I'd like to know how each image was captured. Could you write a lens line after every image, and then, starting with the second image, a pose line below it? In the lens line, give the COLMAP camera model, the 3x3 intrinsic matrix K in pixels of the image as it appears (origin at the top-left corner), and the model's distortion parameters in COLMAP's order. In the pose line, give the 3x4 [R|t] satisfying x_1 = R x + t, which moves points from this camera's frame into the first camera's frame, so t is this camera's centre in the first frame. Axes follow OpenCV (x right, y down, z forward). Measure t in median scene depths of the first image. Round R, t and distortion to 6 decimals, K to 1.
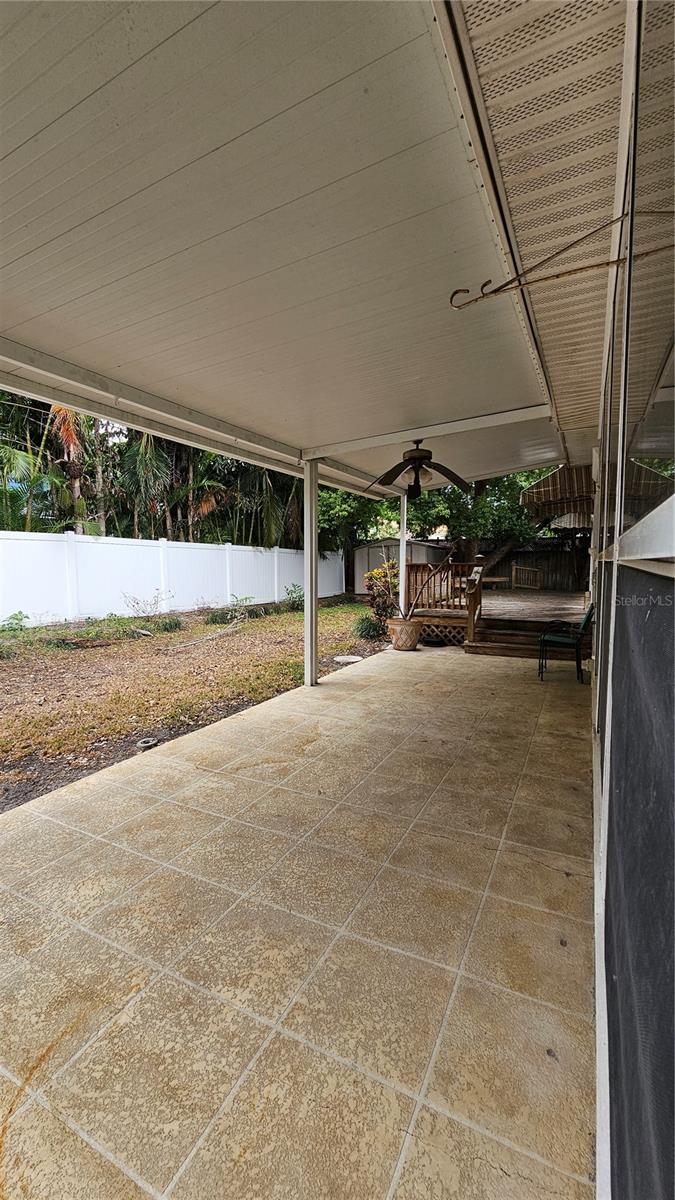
lens RADIAL K [[522.0, 0, 321.3], [0, 522.0, 597.9], [0, 0, 1]] dist [-0.000895, -0.000022]
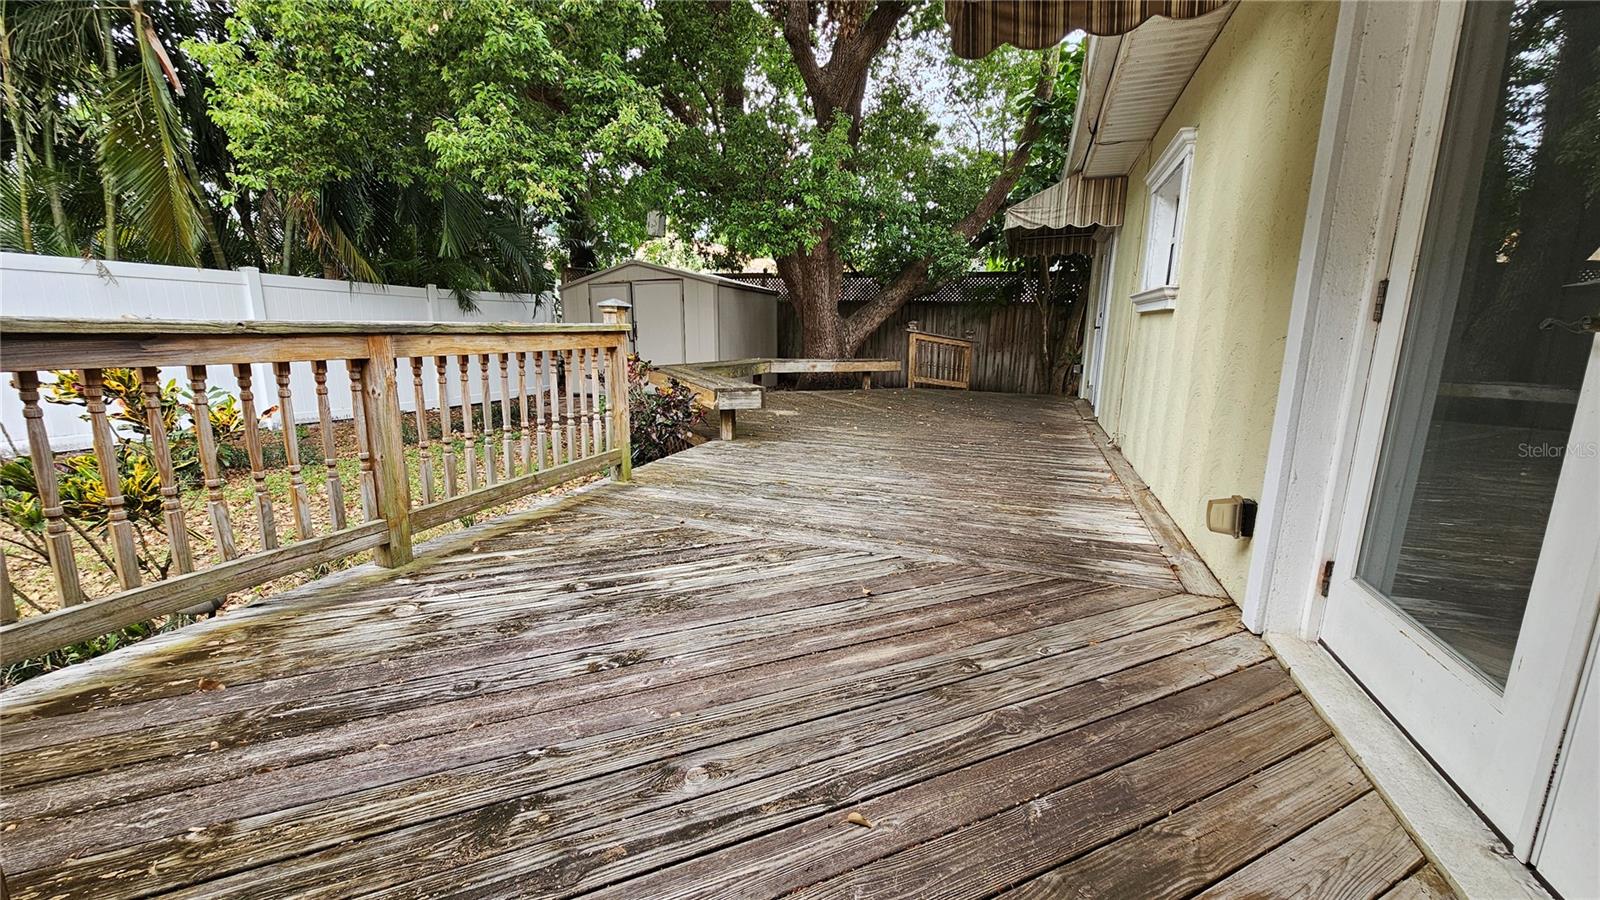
lens RADIAL K [[647.9, 0, 792.9], [0, 647.9, 455.4], [0, 0, 1]] dist [0.001352, 0.000148]
pose [[0.991175, -0.012297, 0.131990, 0.190249], [-0.005133, 0.991381, 0.130911, -0.030372], [-0.132462, -0.130433, 0.982569, 0.454045]]
